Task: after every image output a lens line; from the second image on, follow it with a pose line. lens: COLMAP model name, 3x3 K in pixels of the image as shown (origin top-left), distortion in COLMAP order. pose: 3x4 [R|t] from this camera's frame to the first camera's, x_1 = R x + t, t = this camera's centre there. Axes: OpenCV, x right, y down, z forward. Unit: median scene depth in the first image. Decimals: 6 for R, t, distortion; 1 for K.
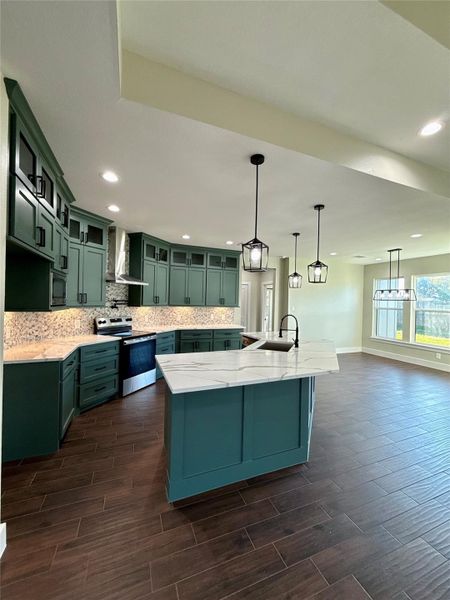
lens RADIAL K [[239.7, 0, 225.5], [0, 239.7, 301.7], [0, 0, 1]] dist [-0.000193, -0.000111]
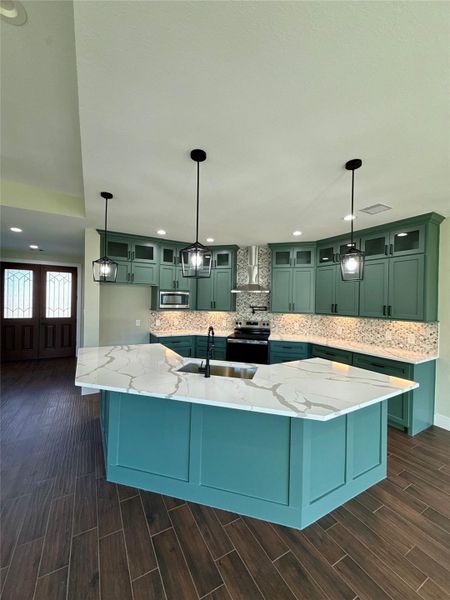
lens RADIAL K [[242.9, 0, 225.0], [0, 242.9, 300.0], [0, 0, 1]] dist [-0.002612, -0.000932]
pose [[0.137228, -0.024672, -0.990232, 0.583423], [-0.024765, 0.999292, -0.028330, -0.000638], [0.990230, 0.028410, 0.136519, 0.564364]]
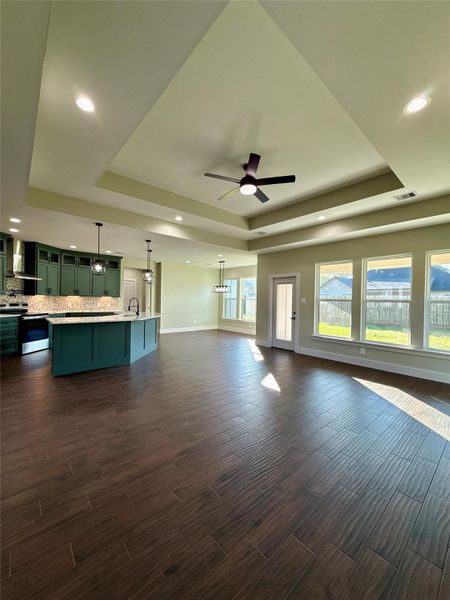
lens RADIAL K [[239.7, 0, 225.5], [0, 239.7, 301.7], [0, 0, 1]] dist [-0.000193, -0.000111]
pose [[0.943884, -0.006733, 0.330209, 0.194059], [0.001944, 0.999888, 0.014830, 0.033707], [-0.330271, -0.013356, 0.943791, -0.575877]]
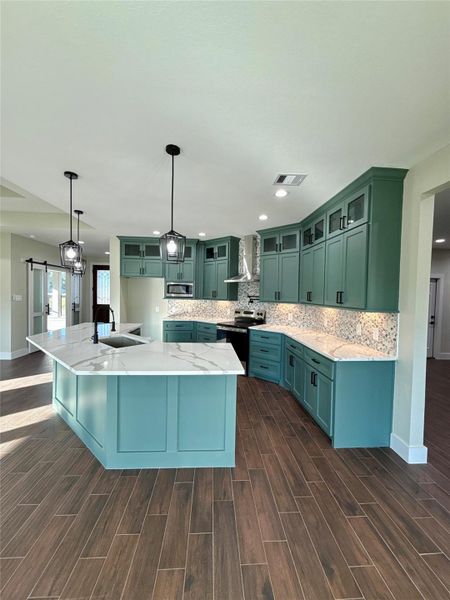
lens RADIAL K [[242.9, 0, 225.0], [0, 242.9, 300.0], [0, 0, 1]] dist [-0.002612, -0.000932]
pose [[-0.313930, -0.006924, -0.949421, 0.585845], [-0.034915, 0.999381, 0.004256, 0.010813], [0.948804, 0.034485, -0.313978, 1.021870]]
